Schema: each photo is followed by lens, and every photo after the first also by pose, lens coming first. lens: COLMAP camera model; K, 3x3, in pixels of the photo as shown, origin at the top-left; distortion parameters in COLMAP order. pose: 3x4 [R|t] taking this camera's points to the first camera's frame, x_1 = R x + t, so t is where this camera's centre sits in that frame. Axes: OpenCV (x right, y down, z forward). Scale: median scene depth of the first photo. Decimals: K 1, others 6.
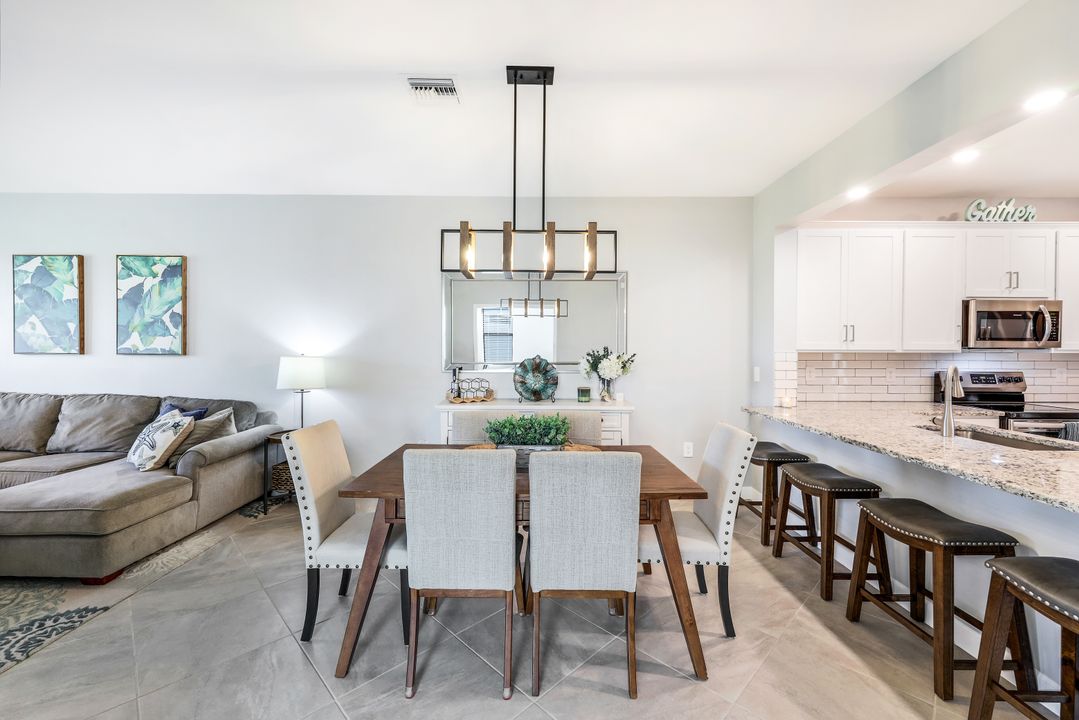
lens RADIAL K [[431.7, 0, 537.7], [0, 431.7, 351.4], [0, 0, 1]] dist [-0.001639, -0.000014]
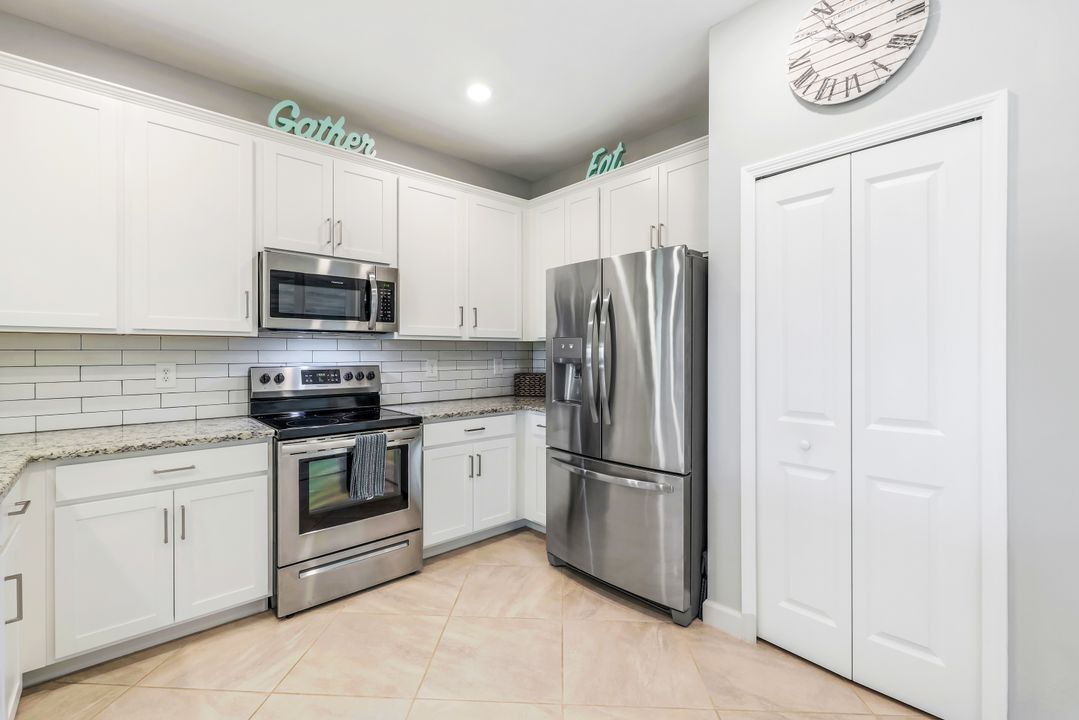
lens RADIAL K [[471.7, 0, 534.9], [0, 471.7, 355.4], [0, 0, 1]] dist [-0.000585, 0.000221]
pose [[0.742717, -0.007727, 0.669561, 0.813038], [0.005269, 0.999970, 0.005696, 0.028742], [-0.669585, -0.000703, 0.742735, 0.222270]]
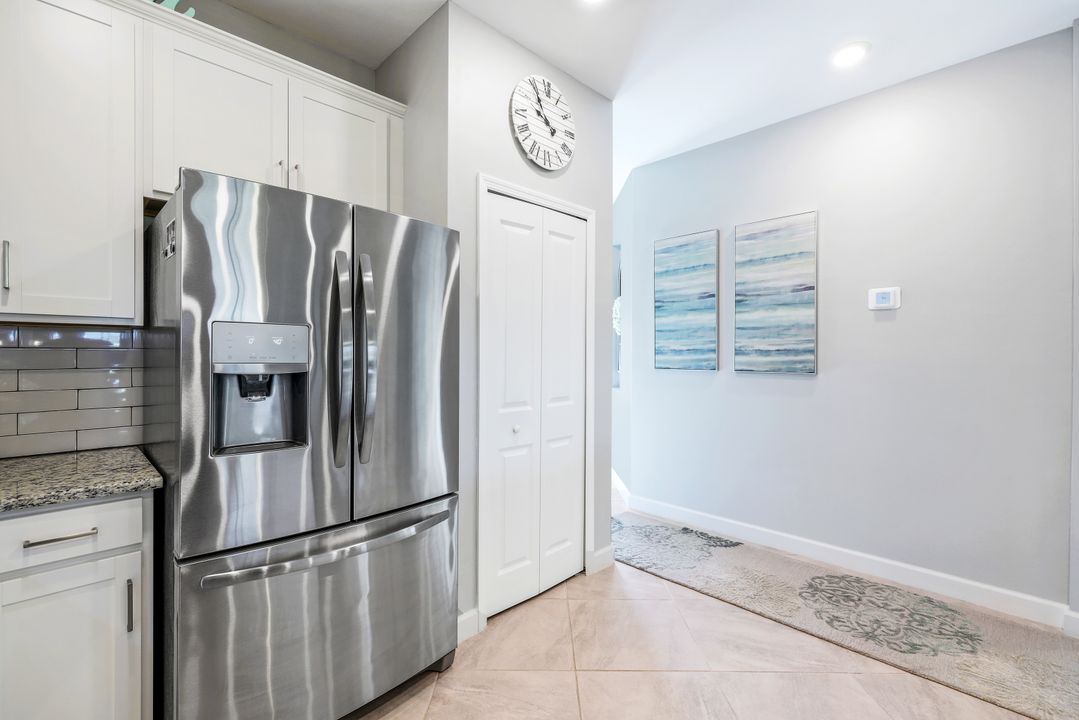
lens RADIAL K [[471.7, 0, 534.9], [0, 471.7, 355.4], [0, 0, 1]] dist [-0.000585, 0.000221]
pose [[-0.702151, -0.010227, 0.711954, 0.913476], [-0.003431, 0.999934, 0.010980, 0.026301], [-0.712019, 0.005267, -0.702140, 0.827124]]
